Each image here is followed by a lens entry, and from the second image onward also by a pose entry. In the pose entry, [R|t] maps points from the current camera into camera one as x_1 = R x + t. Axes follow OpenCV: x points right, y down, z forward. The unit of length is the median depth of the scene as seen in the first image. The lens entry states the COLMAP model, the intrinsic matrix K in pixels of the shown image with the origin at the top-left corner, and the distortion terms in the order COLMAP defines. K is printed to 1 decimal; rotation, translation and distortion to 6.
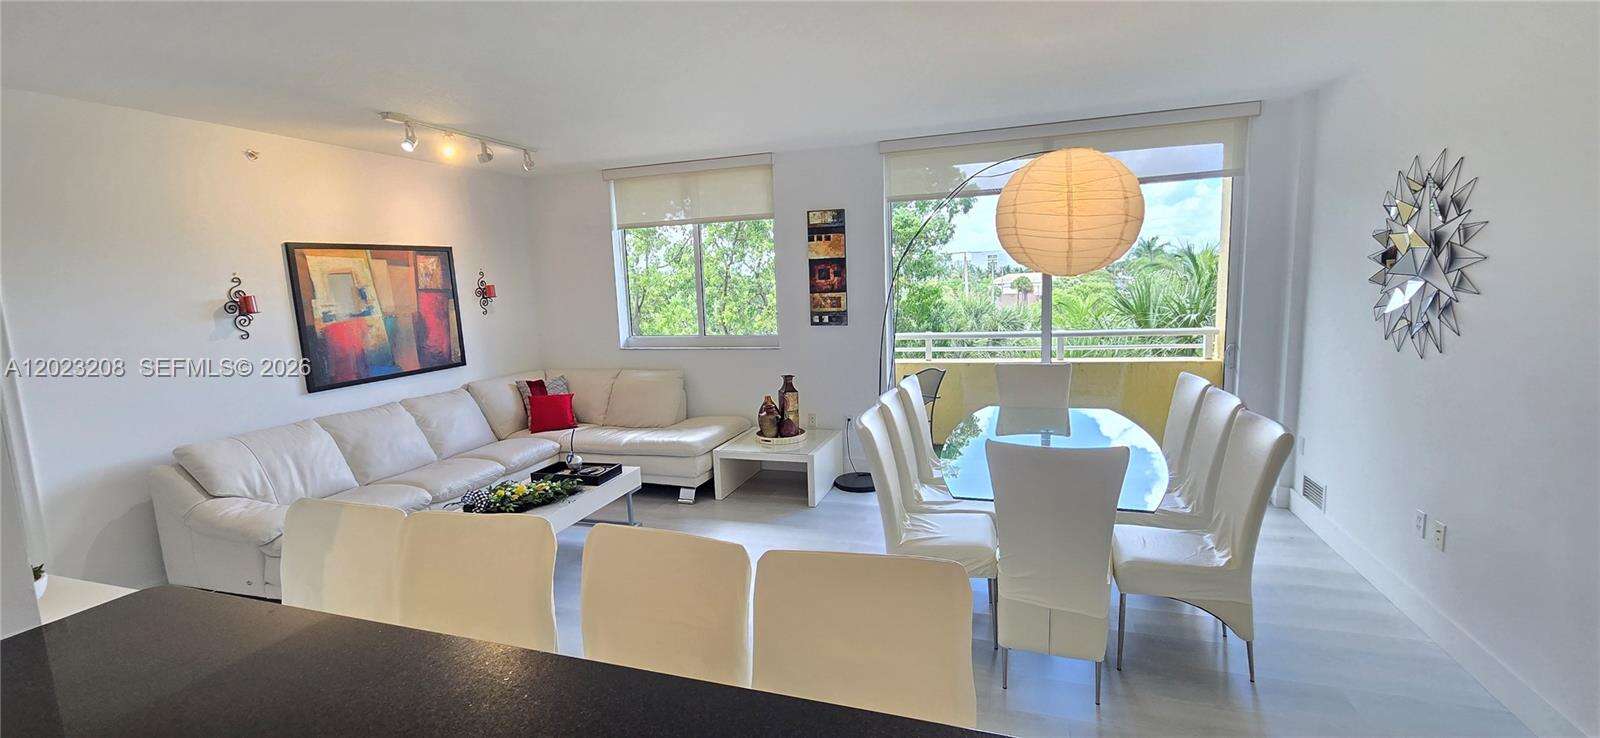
lens RADIAL K [[655.4, 0, 803.0], [0, 655.4, 367.9], [0, 0, 1]] dist [-0.000251, -0.001423]
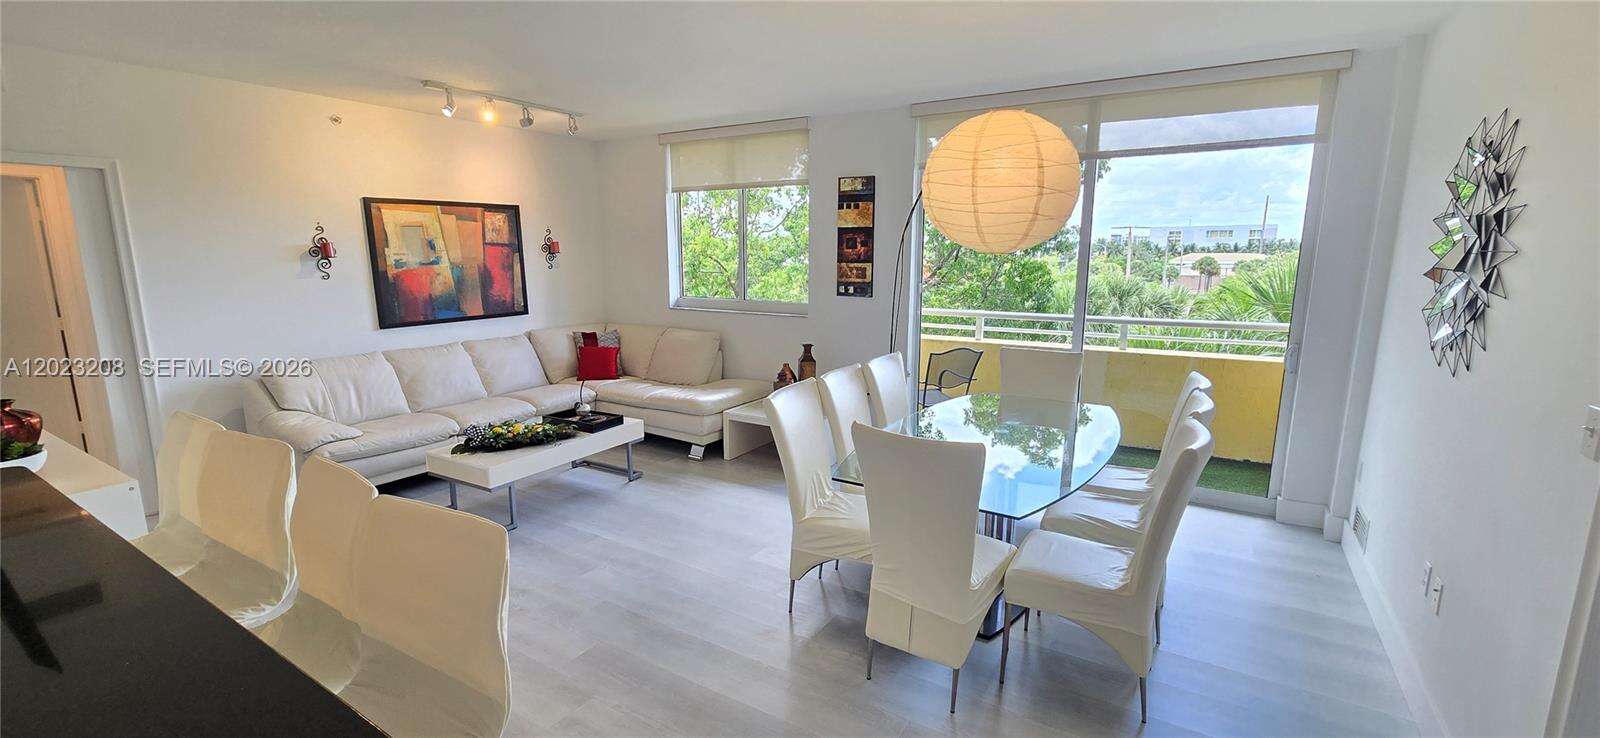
lens RADIAL K [[655.4, 0, 802.0], [0, 655.4, 368.7], [0, 0, 1]] dist [-0.000251, -0.001423]
pose [[0.973118, 0.079822, -0.216033, 0.204030], [-0.069037, 0.995983, 0.057030, -0.008483], [0.219717, -0.040583, 0.974719, 0.028421]]
